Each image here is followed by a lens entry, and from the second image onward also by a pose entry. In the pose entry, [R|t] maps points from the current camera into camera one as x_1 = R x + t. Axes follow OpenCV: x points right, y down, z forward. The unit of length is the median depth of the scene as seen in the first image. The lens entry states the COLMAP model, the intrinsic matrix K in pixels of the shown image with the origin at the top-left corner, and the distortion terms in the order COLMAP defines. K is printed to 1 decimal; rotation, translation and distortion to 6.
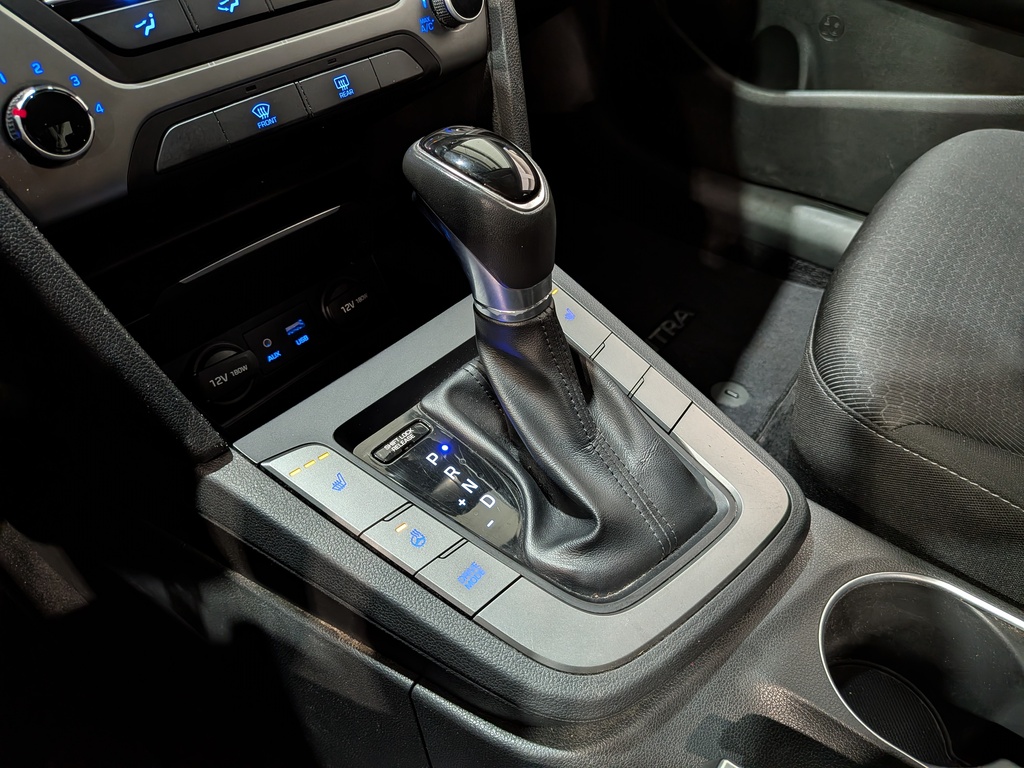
lens RADIAL K [[761.4, 0, 536.3], [0, 761.4, 359.0], [0, 0, 1]] dist [0.013900, -0.001075]
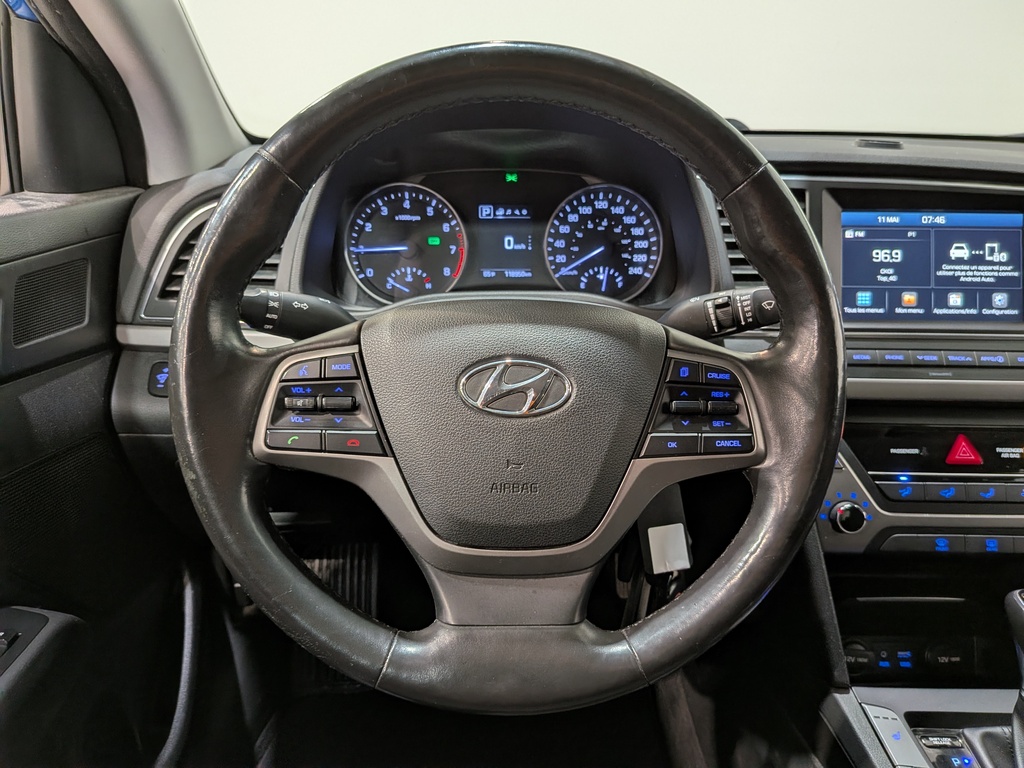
lens RADIAL K [[747.4, 0, 512.0], [0, 747.4, 384.0], [0, 0, 1]] dist [0.046490, -0.109752]
pose [[0.620094, 0.241944, -0.746289, 0.287488], [-0.511340, 0.846084, -0.150577, 0.182047], [0.594992, 0.474979, 0.648367, -1.069626]]
